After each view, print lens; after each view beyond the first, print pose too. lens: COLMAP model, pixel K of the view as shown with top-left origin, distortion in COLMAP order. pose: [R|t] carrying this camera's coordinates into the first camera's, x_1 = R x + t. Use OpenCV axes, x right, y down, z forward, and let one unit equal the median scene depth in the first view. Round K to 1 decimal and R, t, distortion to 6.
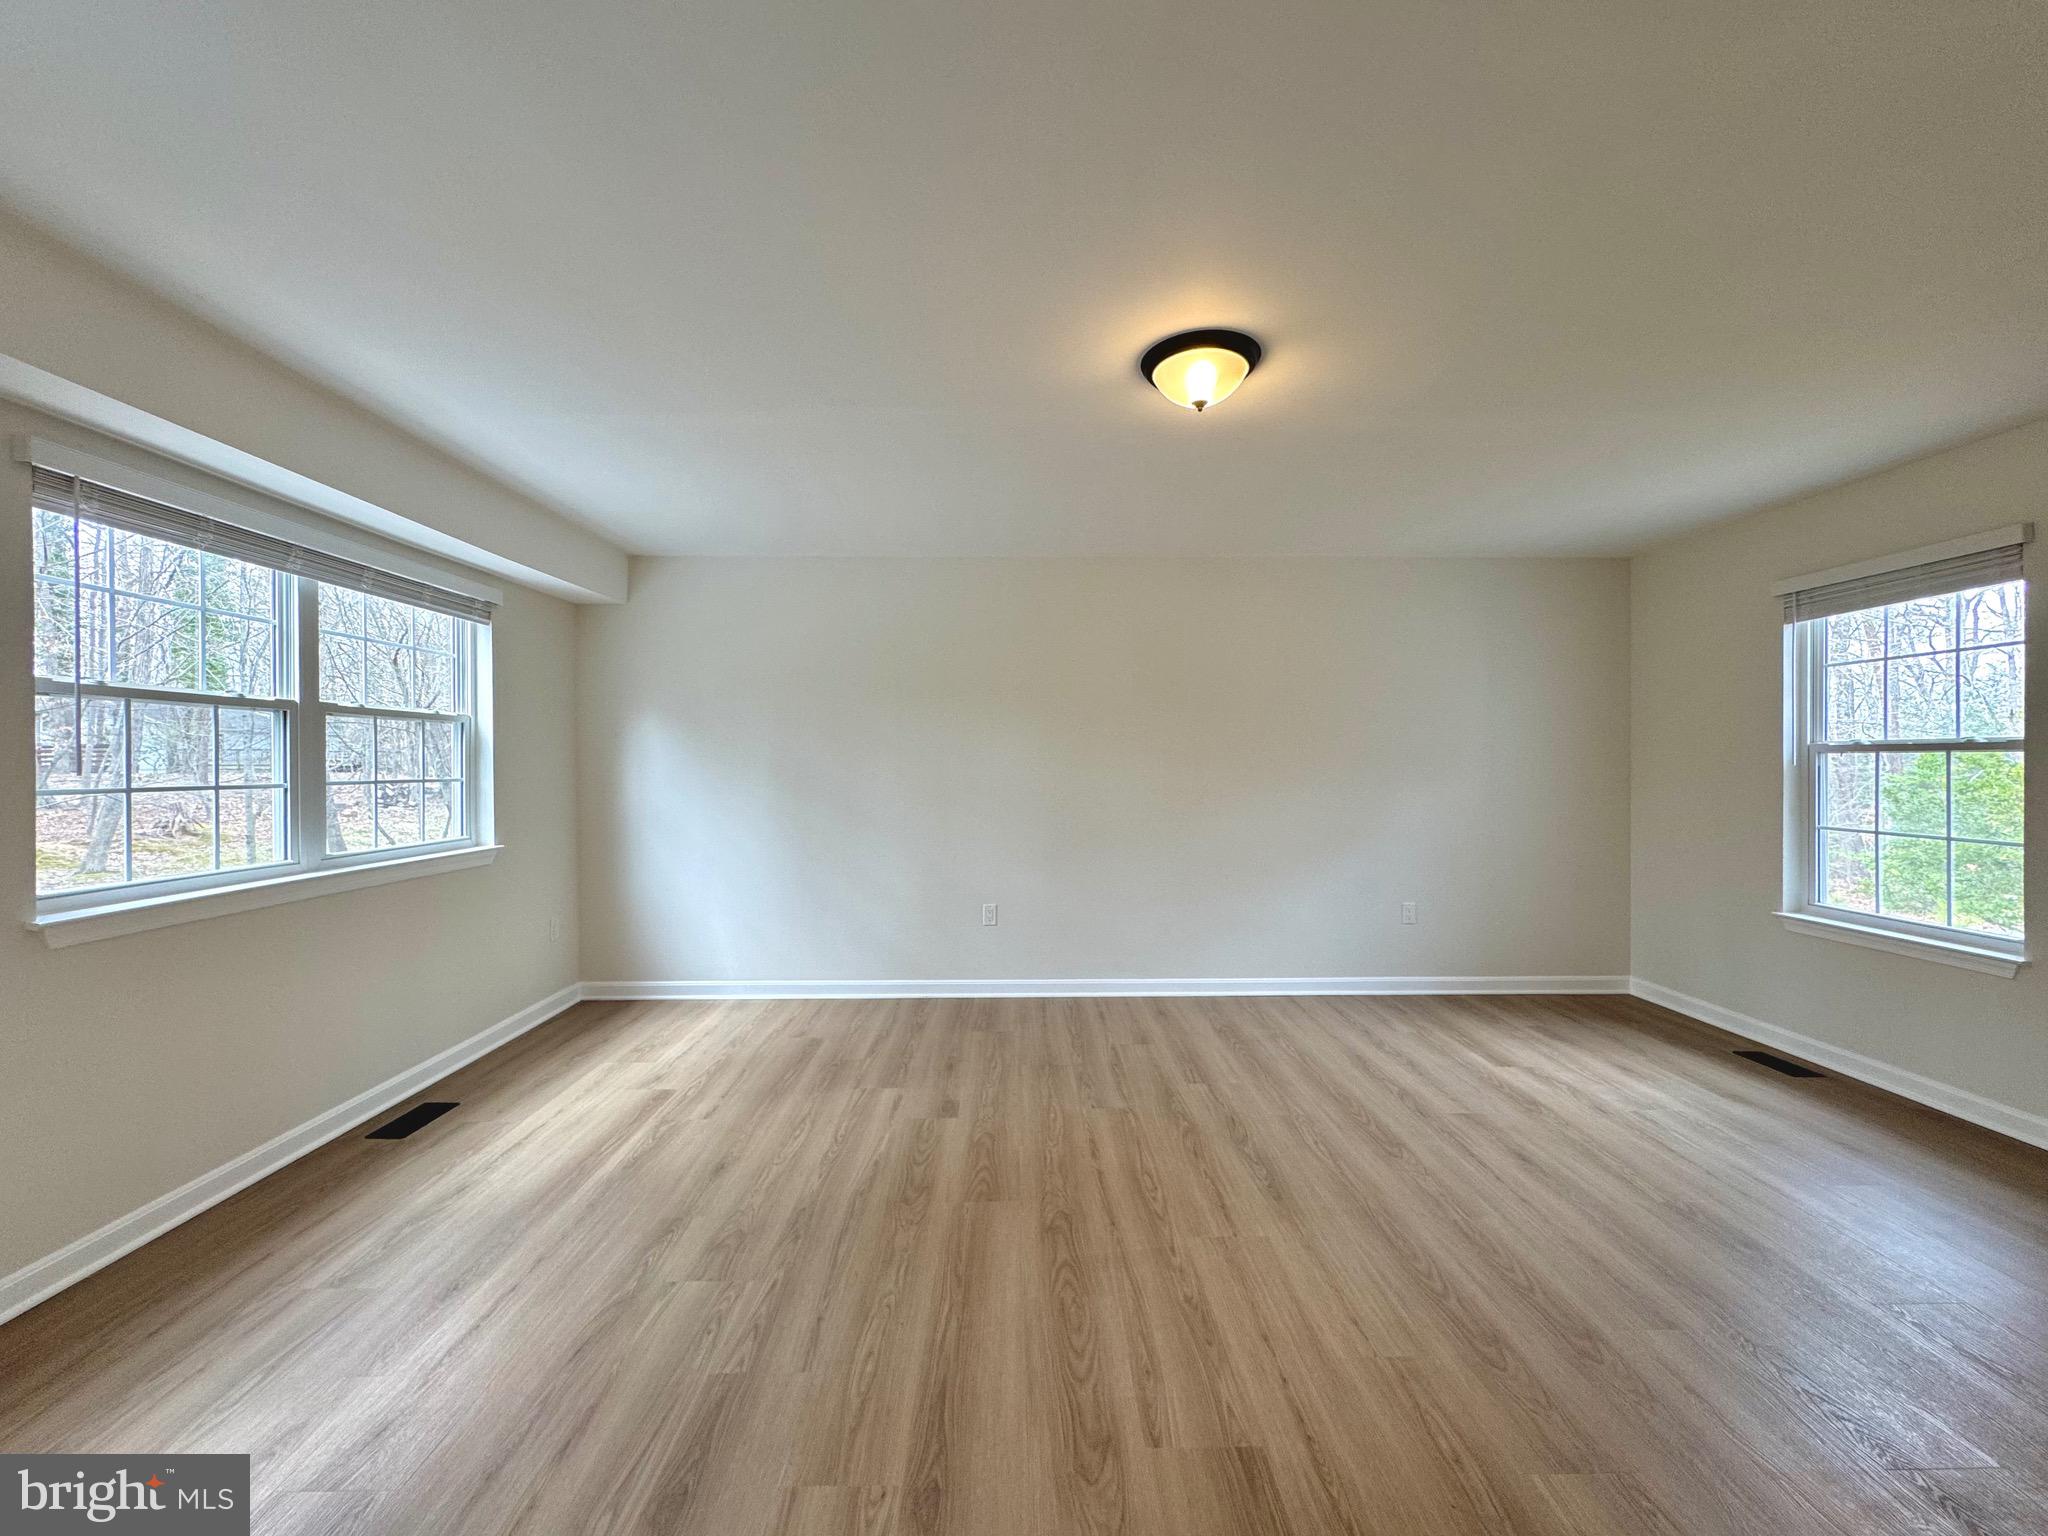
lens RADIAL K [[809.0, 0, 1021.2], [0, 809.0, 757.7], [0, 0, 1]] dist [-0.000478, -0.000276]
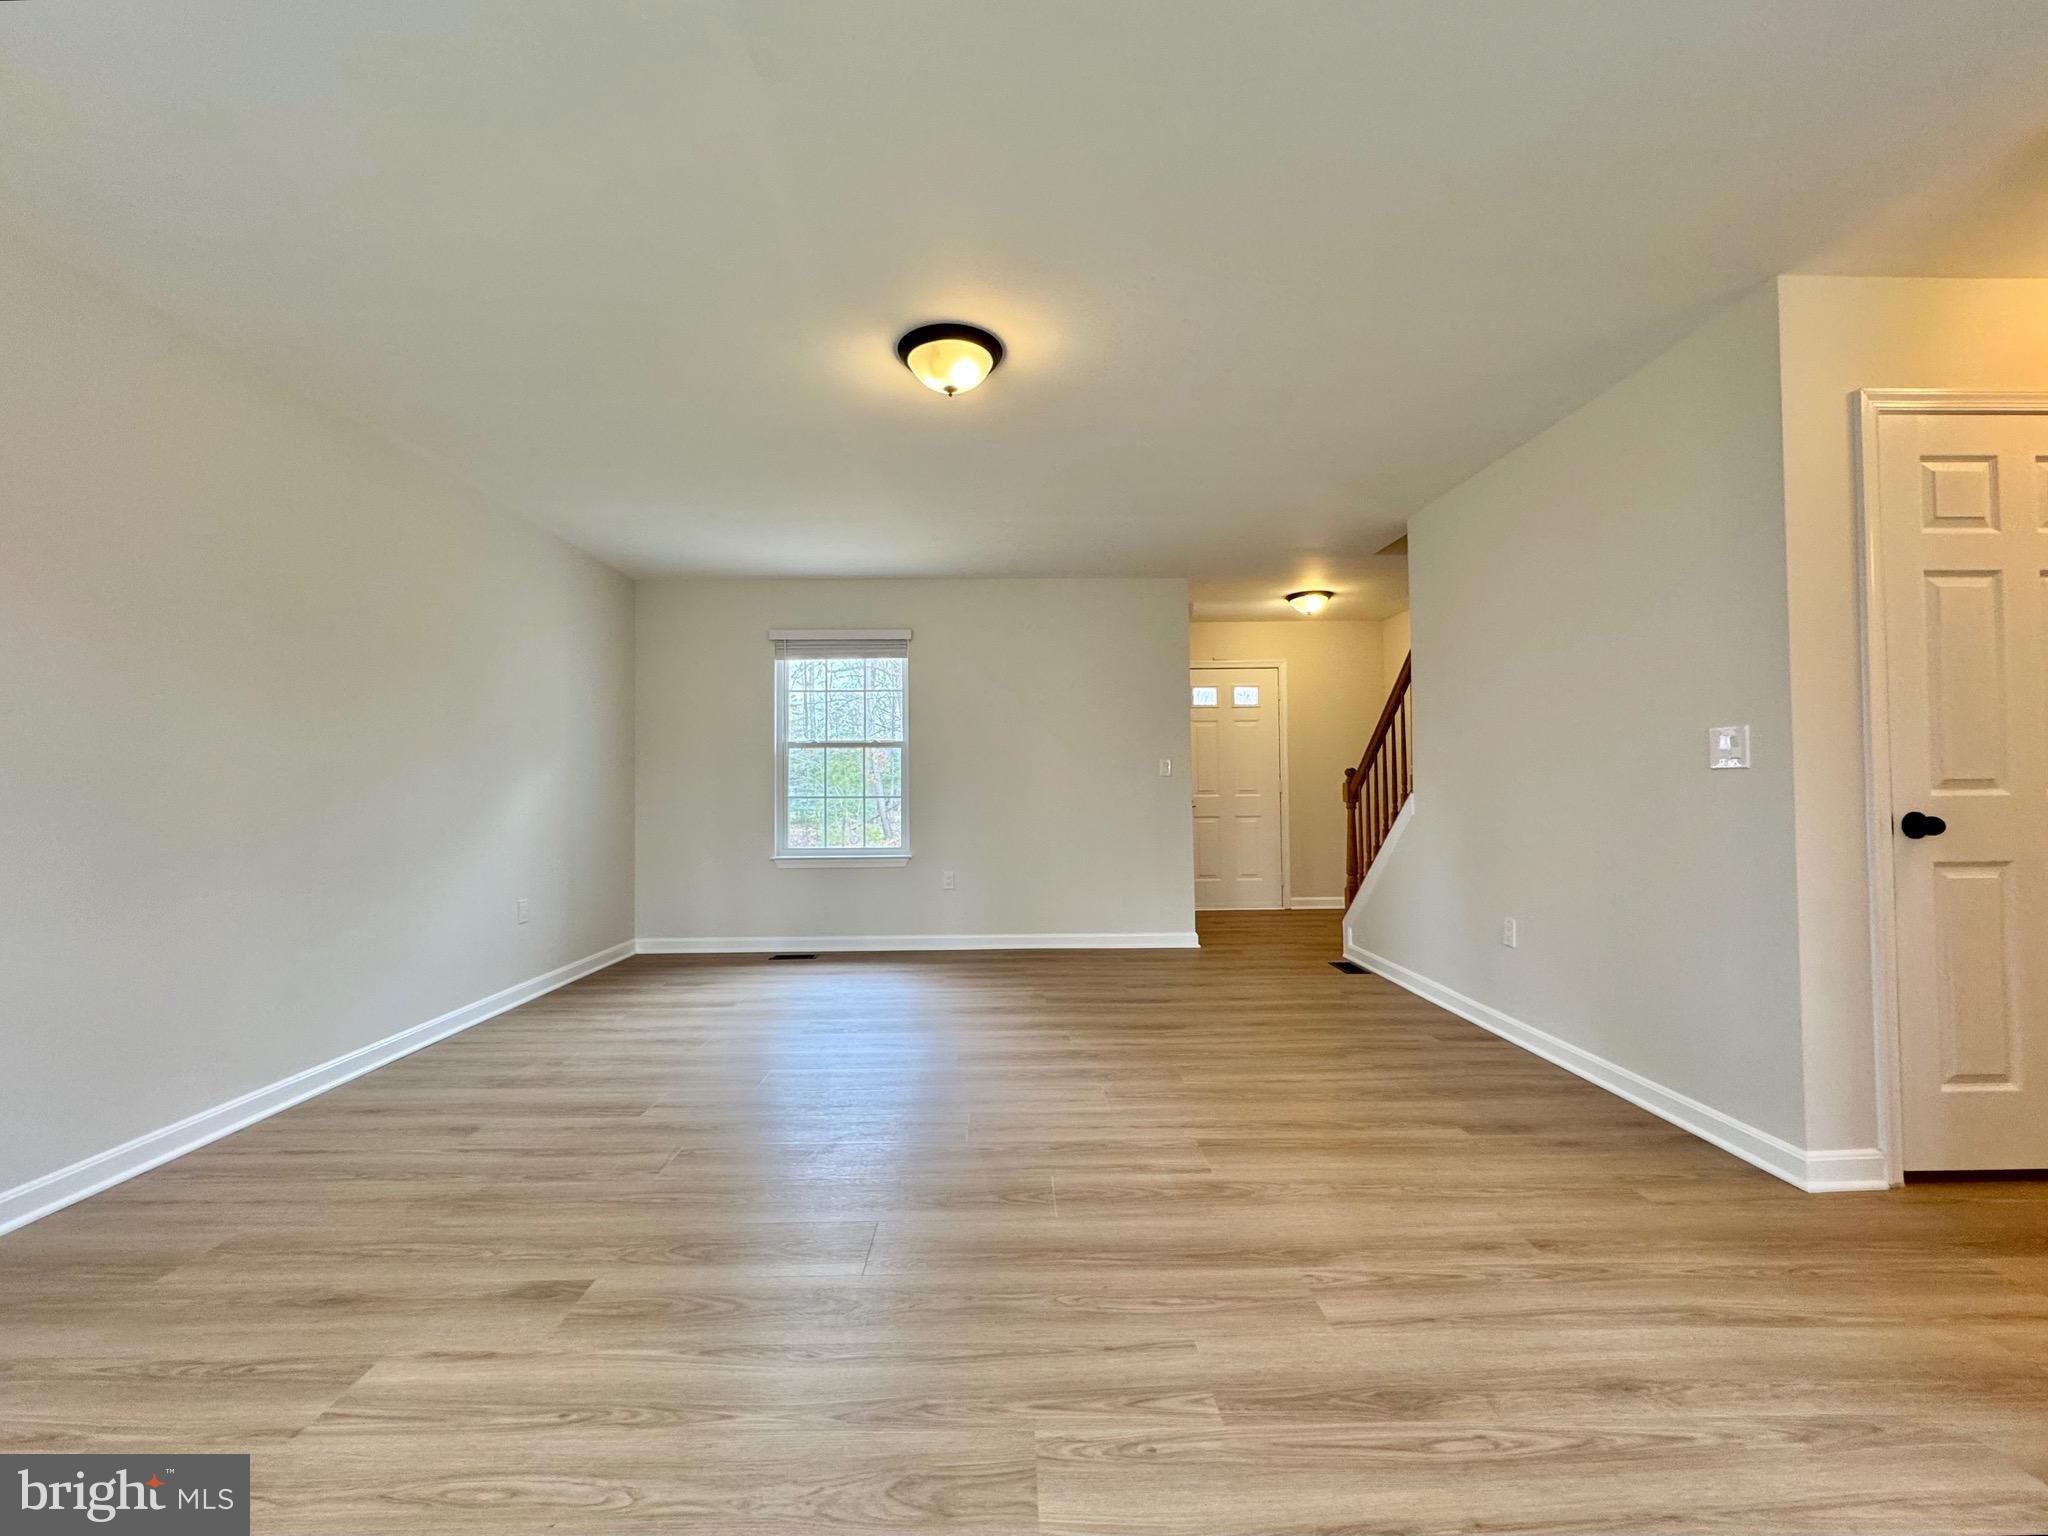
lens RADIAL K [[821.1, 0, 1028.8], [0, 821.1, 765.9], [0, 0, 1]] dist [0.000424, 0.000080]
pose [[0.000953, 0.027548, 0.999620, -0.713145], [-0.002669, 0.999617, -0.027545, 0.089381], [-0.999996, -0.002642, 0.001027, 0.710767]]
